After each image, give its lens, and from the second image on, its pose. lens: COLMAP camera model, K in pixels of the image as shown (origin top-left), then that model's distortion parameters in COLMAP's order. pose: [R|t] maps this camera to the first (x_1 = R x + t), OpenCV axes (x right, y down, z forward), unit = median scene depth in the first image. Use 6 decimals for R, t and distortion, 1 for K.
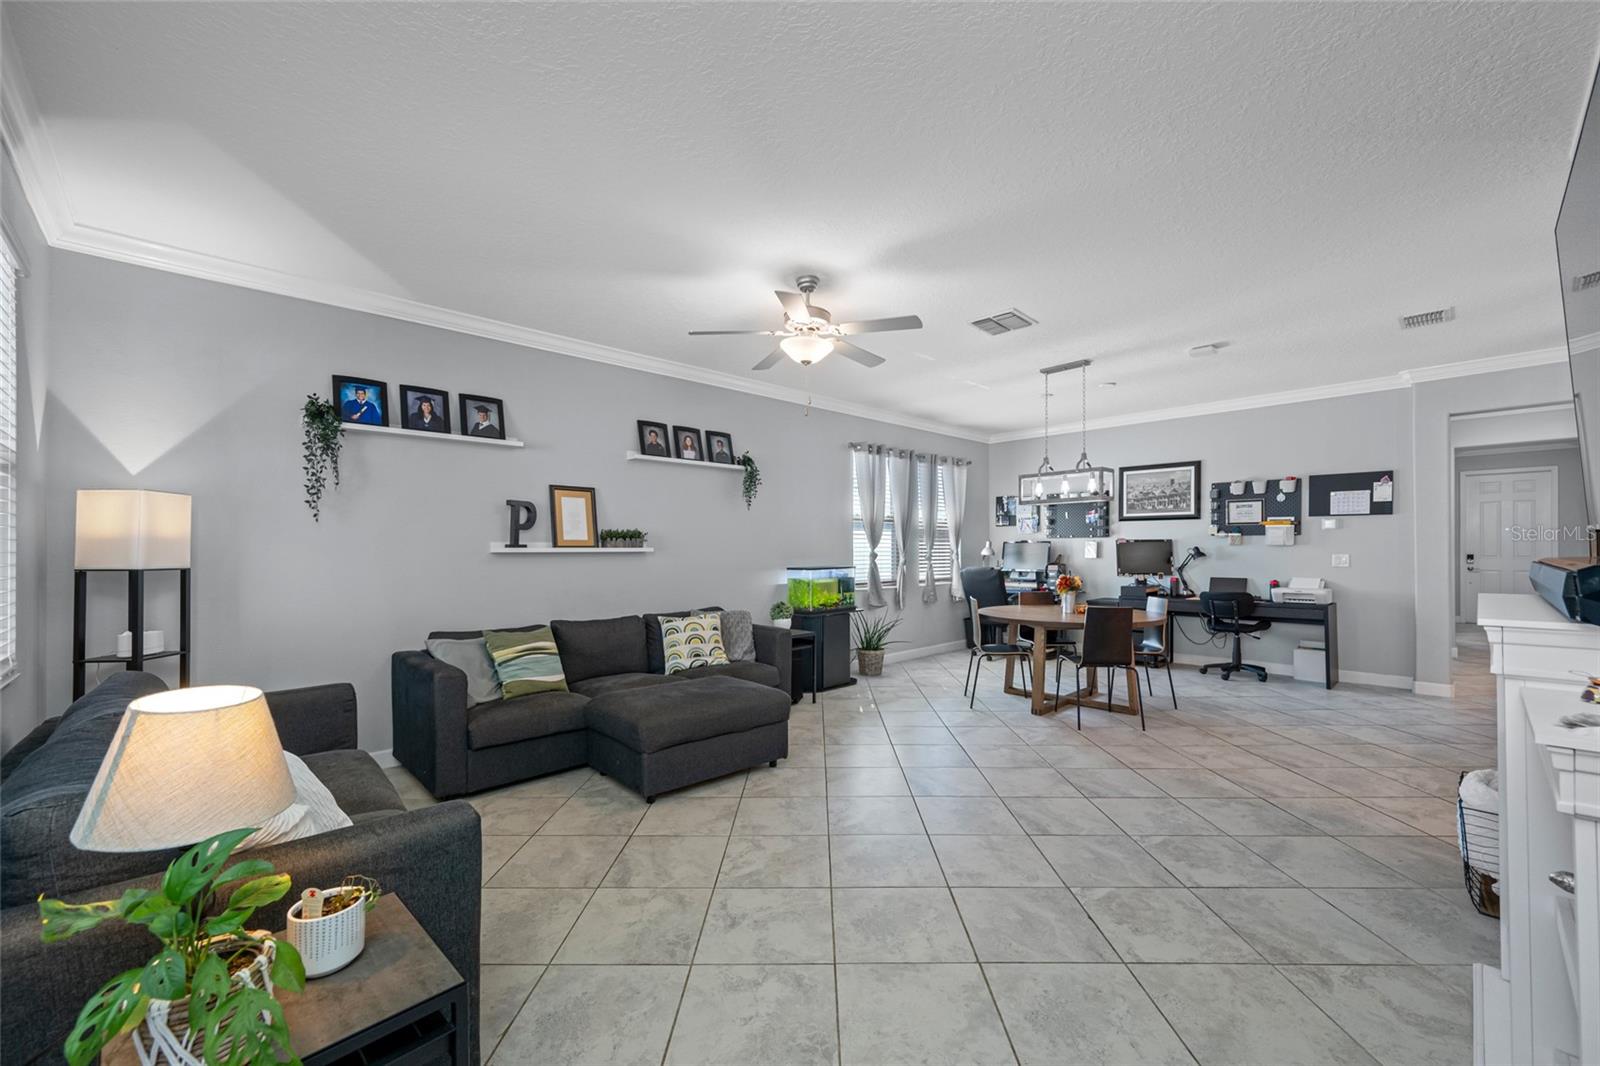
lens RADIAL K [[633.5, 0, 805.1], [0, 633.5, 547.5], [0, 0, 1]] dist [-0.002114, -0.001157]
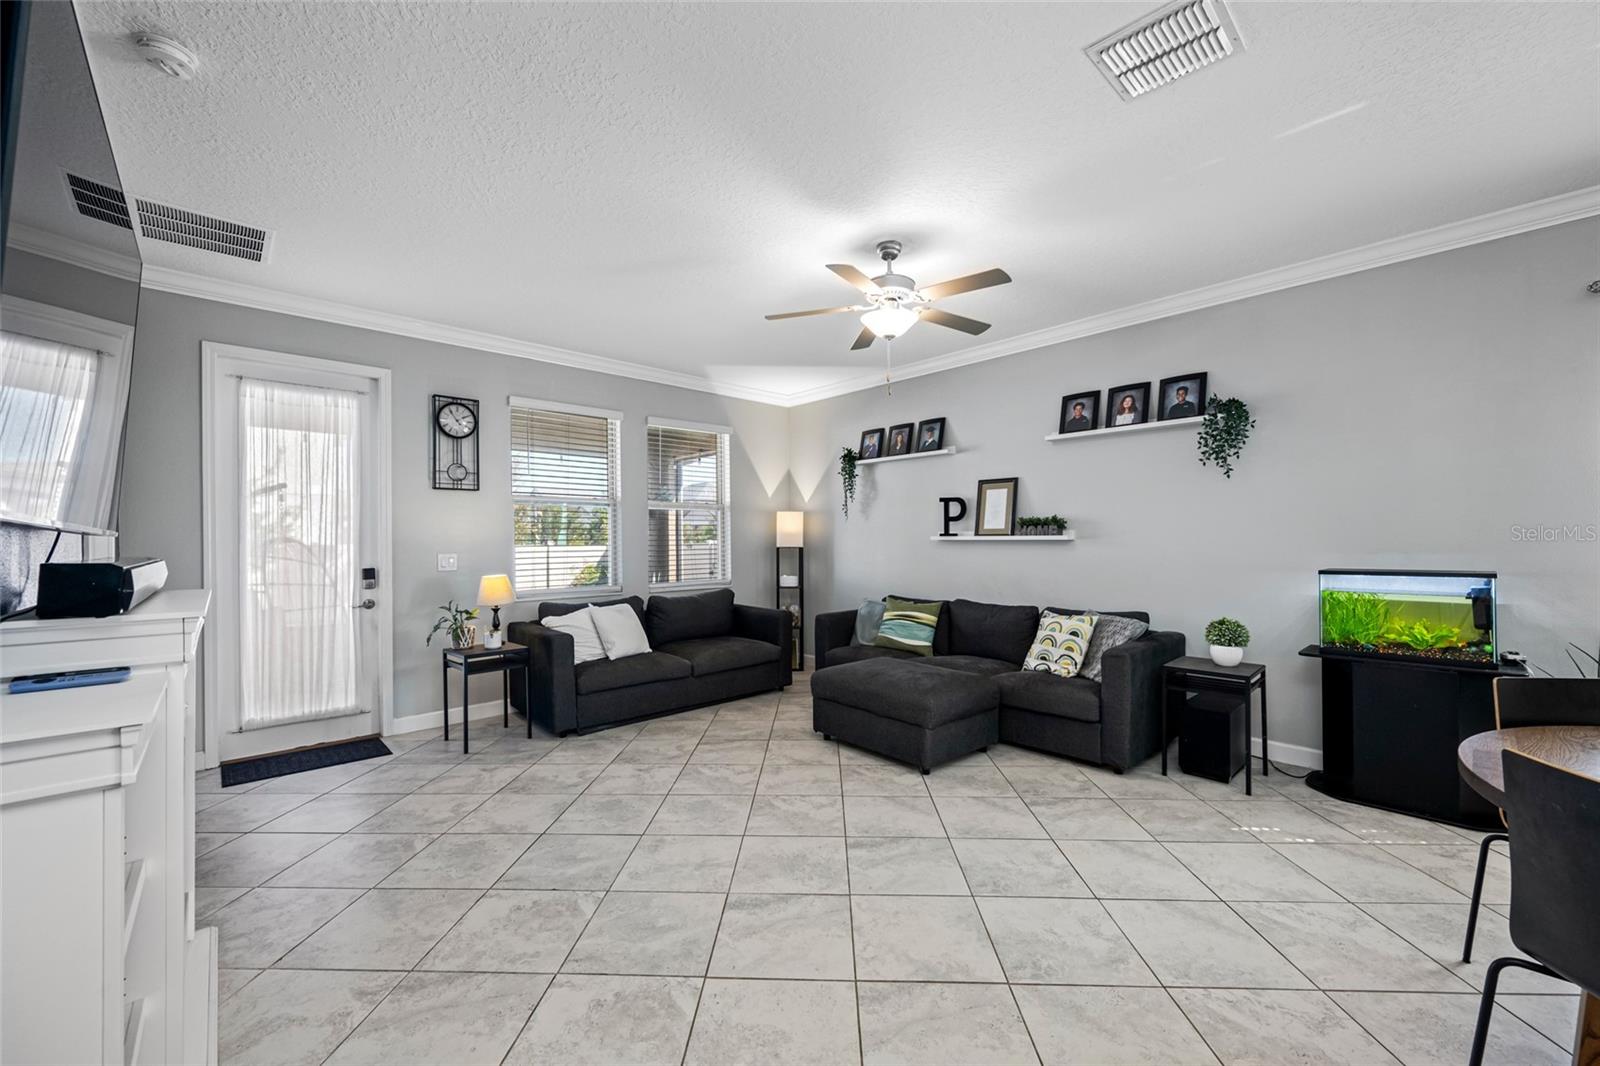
lens RADIAL K [[633.5, 0, 803.2], [0, 633.5, 541.2], [0, 0, 1]] dist [-0.002114, -0.001157]
pose [[-0.013163, 0.009691, -0.999866, 0.761233], [0.010525, 0.999899, 0.009552, -0.004699], [0.999858, -0.010398, -0.013264, 0.727386]]
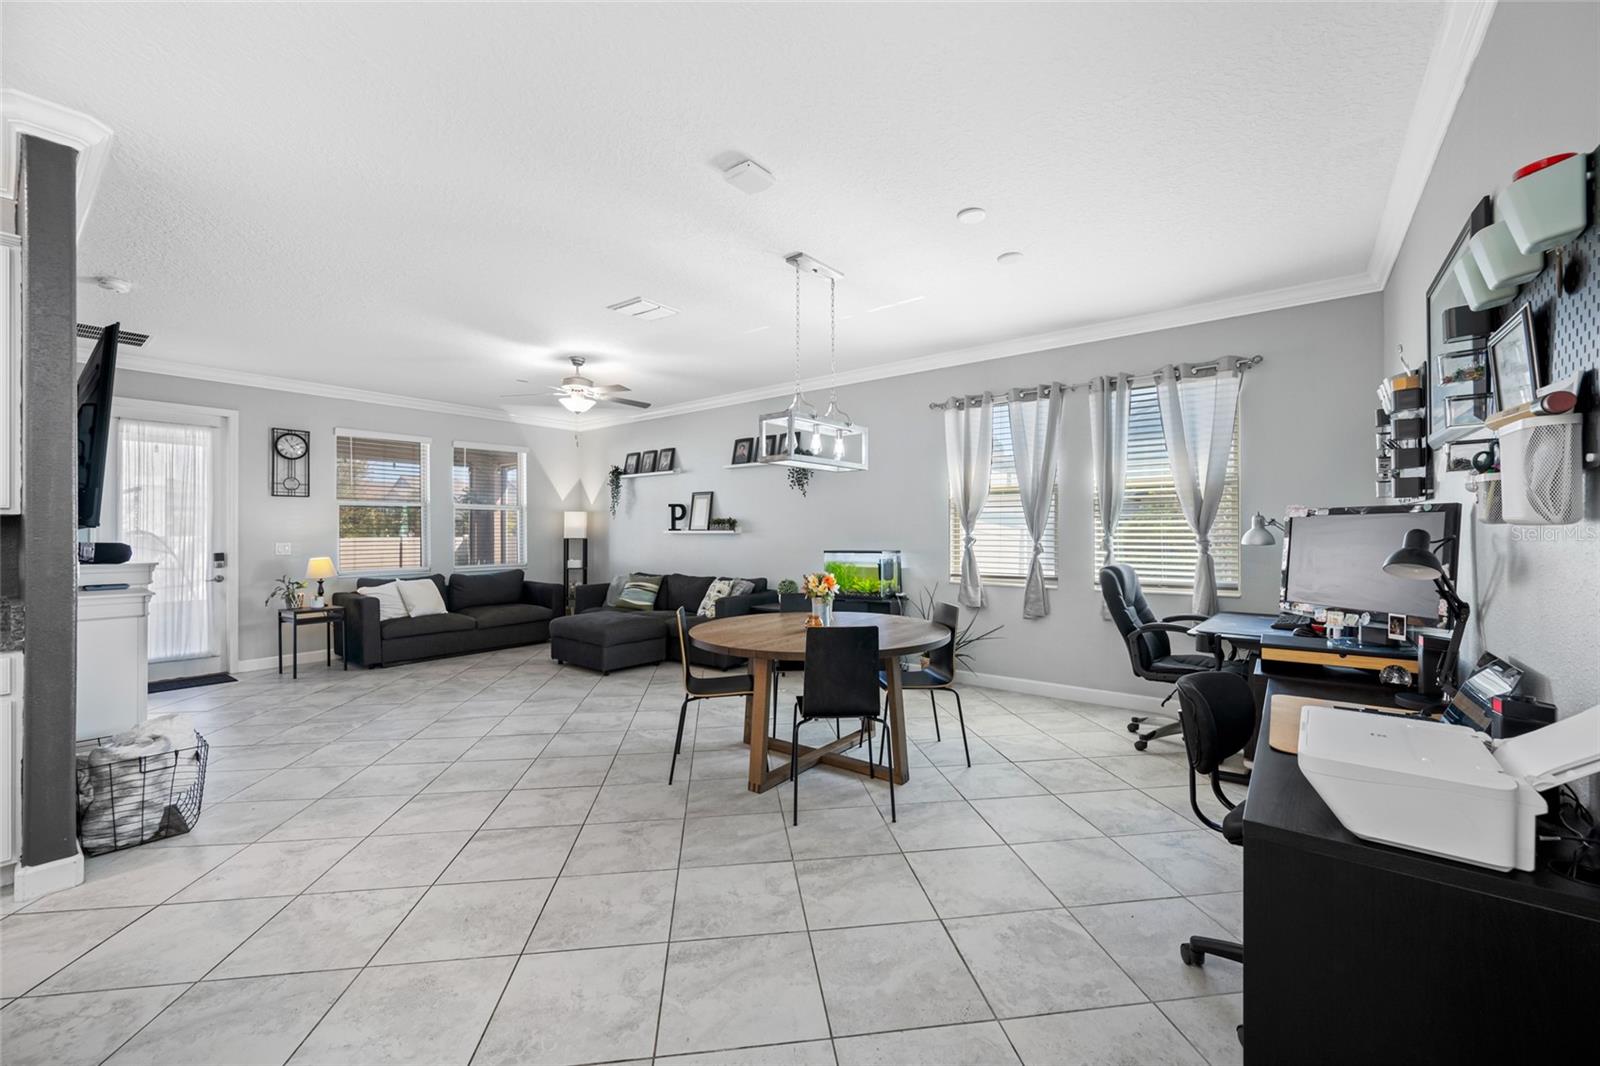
lens RADIAL K [[633.5, 0, 807.5], [0, 633.5, 528.5], [0, 0, 1]] dist [-0.002114, -0.001157]
pose [[0.154652, 0.001837, -0.987967, 1.325135], [0.007136, 0.999970, 0.002976, -0.008210], [0.987943, -0.007510, 0.154634, 1.079646]]
